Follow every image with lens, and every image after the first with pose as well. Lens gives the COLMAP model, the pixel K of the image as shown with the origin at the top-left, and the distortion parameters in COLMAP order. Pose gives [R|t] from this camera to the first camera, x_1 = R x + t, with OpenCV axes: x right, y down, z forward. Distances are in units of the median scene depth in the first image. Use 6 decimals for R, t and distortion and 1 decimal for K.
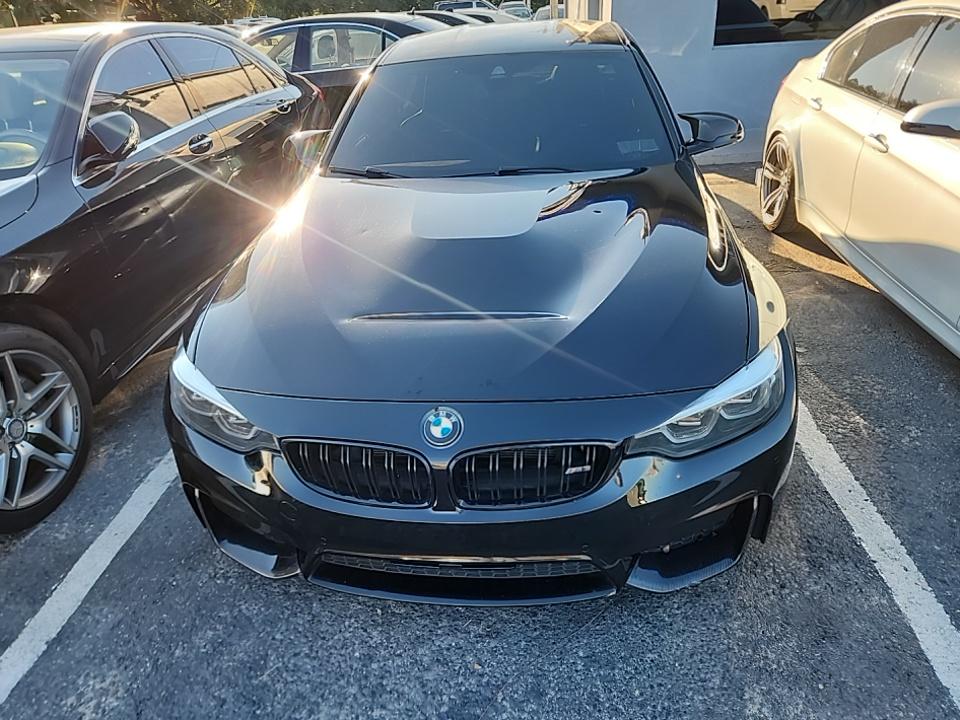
lens RADIAL K [[693.1, 0, 480.0], [0, 693.1, 360.0], [0, 0, 1]] dist [0.037142, -0.048359]
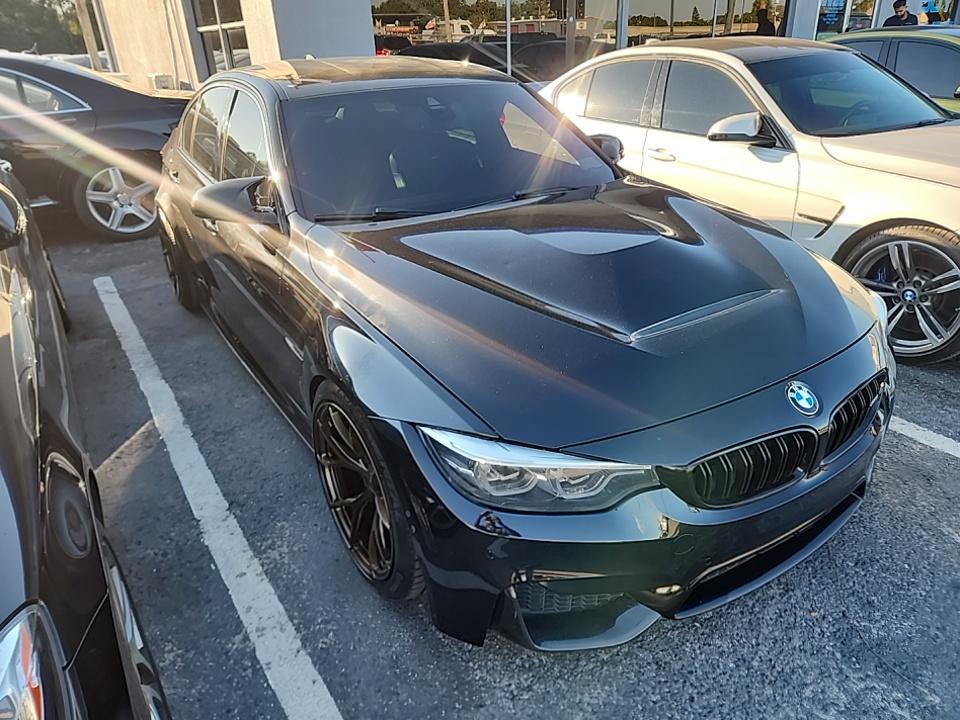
lens RADIAL K [[693.1, 0, 480.0], [0, 693.1, 360.0], [0, 0, 1]] dist [0.037142, -0.048359]
pose [[0.763034, -0.238901, 0.600588, -0.964683], [0.280833, 0.959435, 0.024850, -0.117005], [-0.582162, 0.149704, 0.799173, 0.368638]]
